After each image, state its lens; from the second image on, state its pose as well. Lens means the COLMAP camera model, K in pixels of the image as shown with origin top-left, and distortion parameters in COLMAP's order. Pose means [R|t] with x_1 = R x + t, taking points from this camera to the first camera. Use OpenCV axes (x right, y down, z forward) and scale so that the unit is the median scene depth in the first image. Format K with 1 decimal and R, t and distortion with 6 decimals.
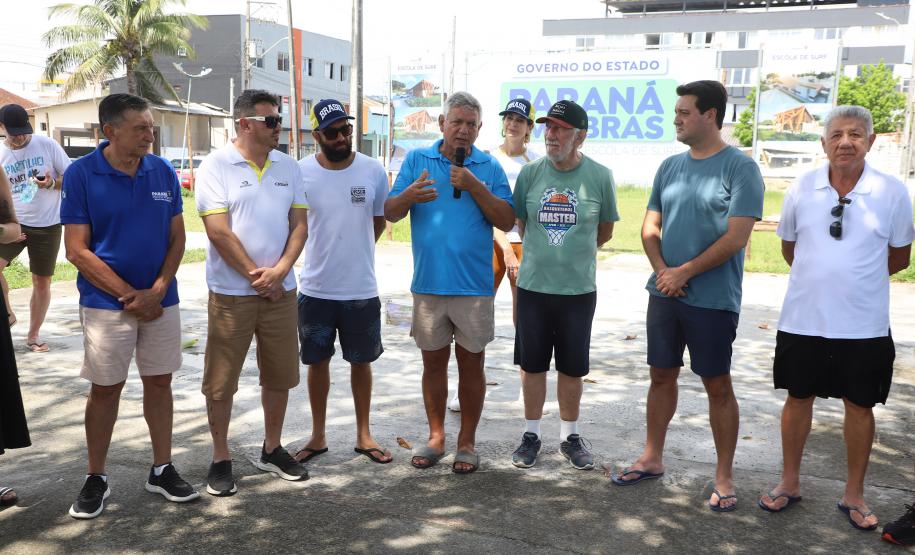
lens RADIAL K [[980.0, 0, 452.0], [0, 980.0, 273.5], [0, 0, 1]] dist [0.089879, 0.000000]
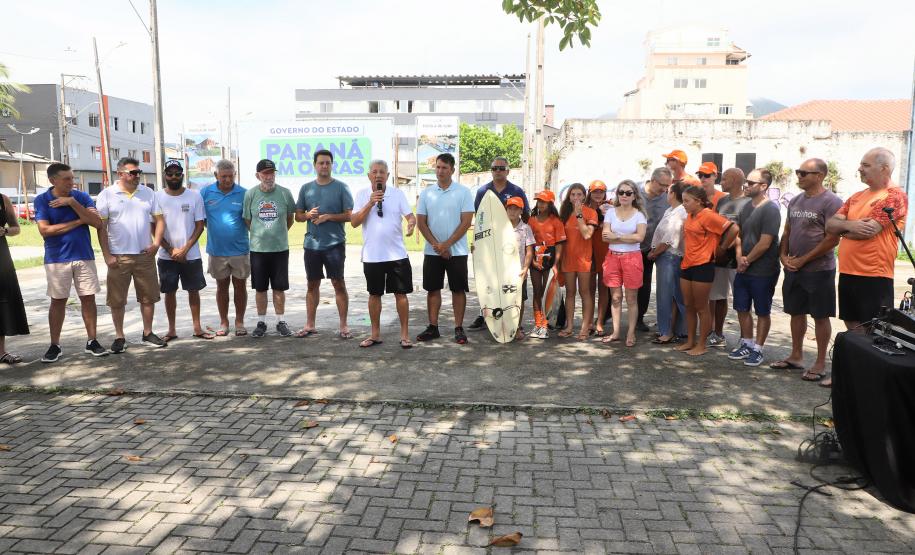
lens RADIAL K [[692.7, 0, 453.7], [0, 692.7, 277.1], [0, 0, 1]] dist [-0.043372, 0.037898]
pose [[0.952950, -0.062291, 0.296657, 0.004668], [0.058633, 0.998054, 0.021222, 0.018136], [-0.297402, -0.002830, 0.954748, -0.138949]]
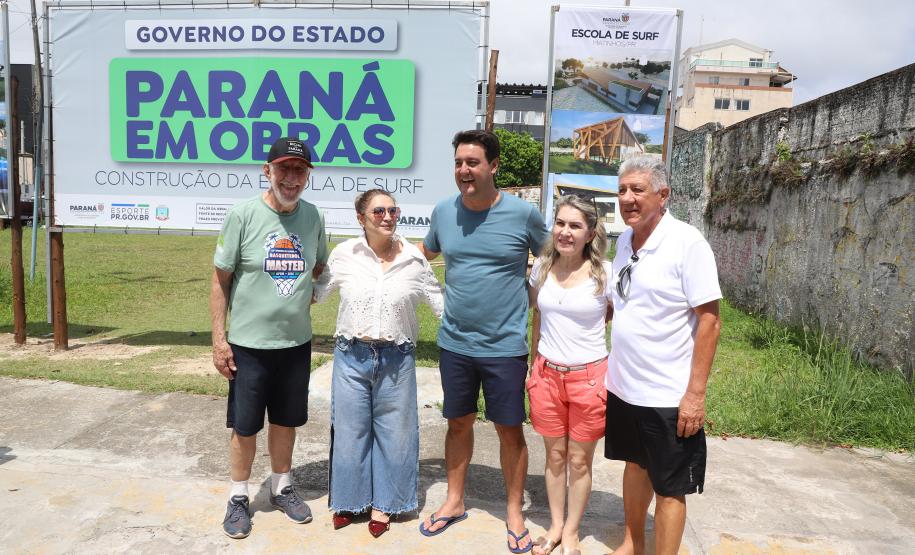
lens RADIAL K [[729.6, 0, 492.7], [0, 729.6, 314.8], [0, 0, 1]] dist [-0.083250, 0.029075]
pose [[0.947776, -0.031241, 0.317402, 0.130891], [0.017063, 0.998733, 0.047352, -0.067814], [-0.318479, -0.039463, 0.947108, 0.573880]]
